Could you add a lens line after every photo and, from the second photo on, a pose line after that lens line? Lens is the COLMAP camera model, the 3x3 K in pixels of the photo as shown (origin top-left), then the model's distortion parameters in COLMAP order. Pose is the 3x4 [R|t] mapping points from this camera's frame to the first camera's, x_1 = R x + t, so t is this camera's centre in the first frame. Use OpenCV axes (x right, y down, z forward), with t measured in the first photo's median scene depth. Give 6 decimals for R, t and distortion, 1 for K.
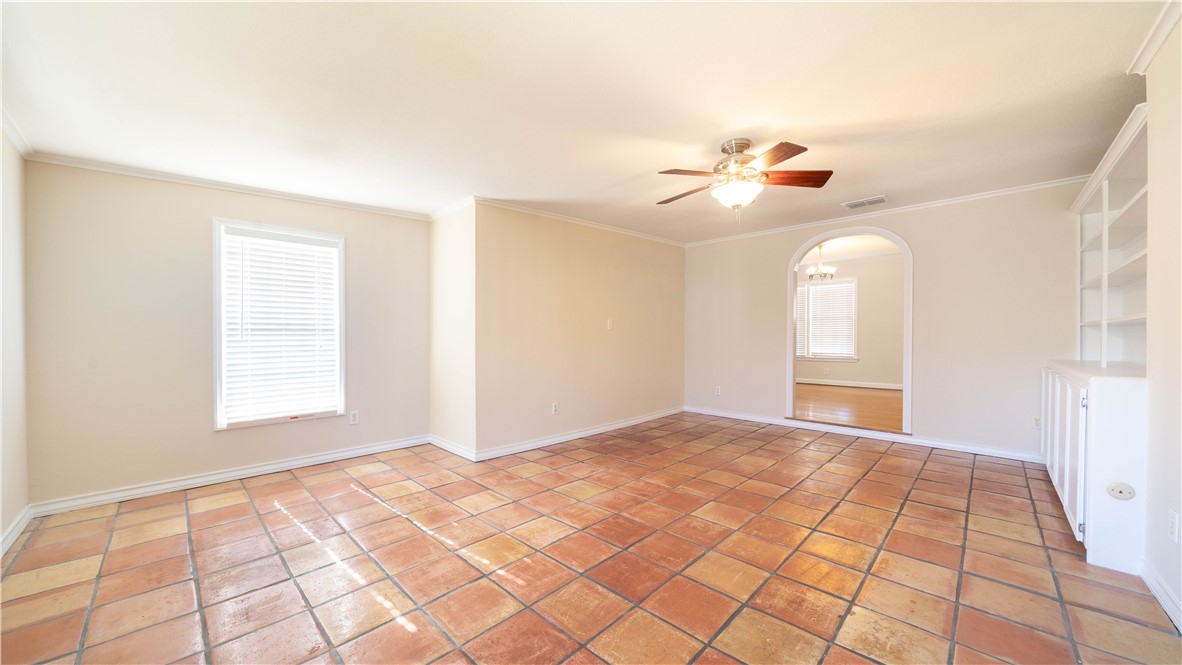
lens RADIAL K [[413.8, 0, 579.2], [0, 413.8, 341.9], [0, 0, 1]] dist [-0.016454, 0.000019]
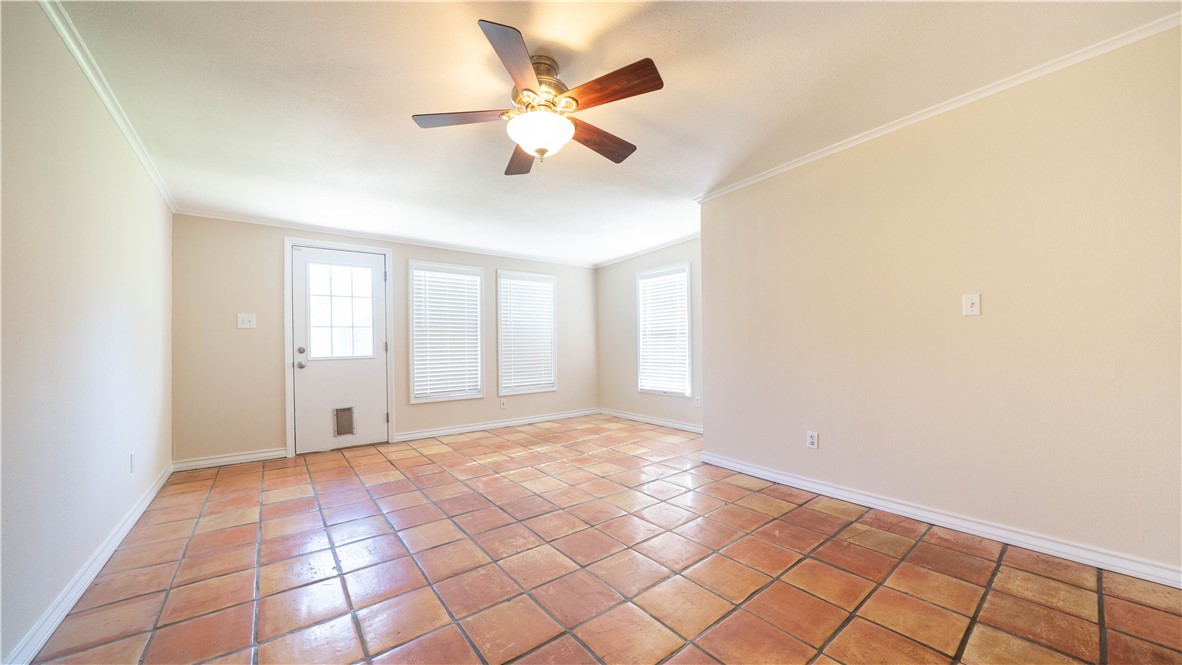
lens RADIAL K [[413.8, 0, 581.0], [0, 413.8, 348.7], [0, 0, 1]] dist [-0.016454, 0.000019]
pose [[-0.137145, 0.018559, -0.990377, 0.902077], [0.001687, 0.999827, 0.018502, -0.005210], [0.990550, 0.000867, -0.137153, 0.968414]]
